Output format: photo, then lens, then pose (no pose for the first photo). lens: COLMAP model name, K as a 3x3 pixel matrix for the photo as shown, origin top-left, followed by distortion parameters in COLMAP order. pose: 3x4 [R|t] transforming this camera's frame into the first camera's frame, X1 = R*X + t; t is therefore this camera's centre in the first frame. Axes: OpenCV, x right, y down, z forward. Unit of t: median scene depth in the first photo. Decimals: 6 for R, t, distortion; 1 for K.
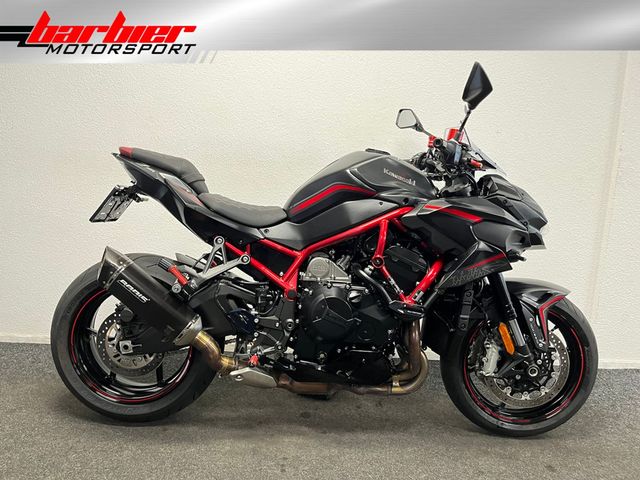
lens RADIAL K [[485.8, 0, 325.8], [0, 485.8, 241.4], [0, 0, 1]] dist [0.092276, -0.129913]
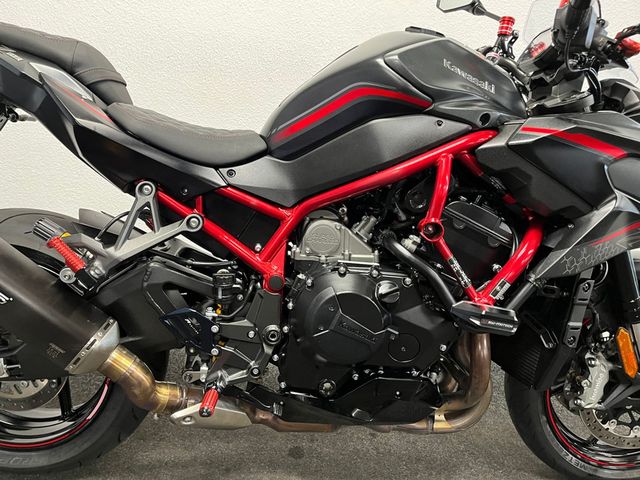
lens RADIAL K [[487.0, 0, 320.0], [0, 487.0, 240.0], [0, 0, 1]] dist [0.086599, -0.124557]
pose [[0.999578, 0.004027, 0.028760, -0.034293], [-0.007239, 0.993629, 0.112466, -0.008537], [-0.028124, -0.112626, 0.993239, 0.424927]]
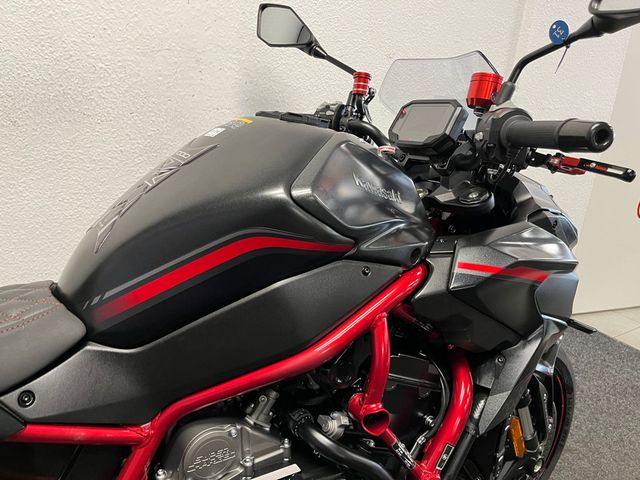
lens RADIAL K [[487.0, 0, 320.0], [0, 487.0, 240.0], [0, 0, 1]] dist [0.086599, -0.124557]
pose [[0.856638, -0.145324, 0.495027, -0.104021], [0.047005, 0.977502, 0.205622, -0.177018], [-0.513772, -0.152875, 0.844197, 0.666182]]
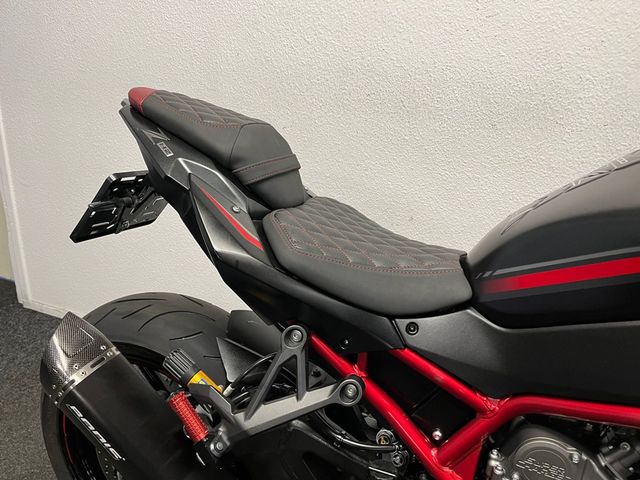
lens RADIAL K [[487.0, 0, 320.0], [0, 487.0, 240.0], [0, 0, 1]] dist [0.086599, -0.124557]
pose [[0.925836, 0.146963, -0.348180, -0.064726], [-0.086681, 0.979310, 0.182864, -0.157716], [0.367850, -0.139121, 0.919419, 0.631428]]
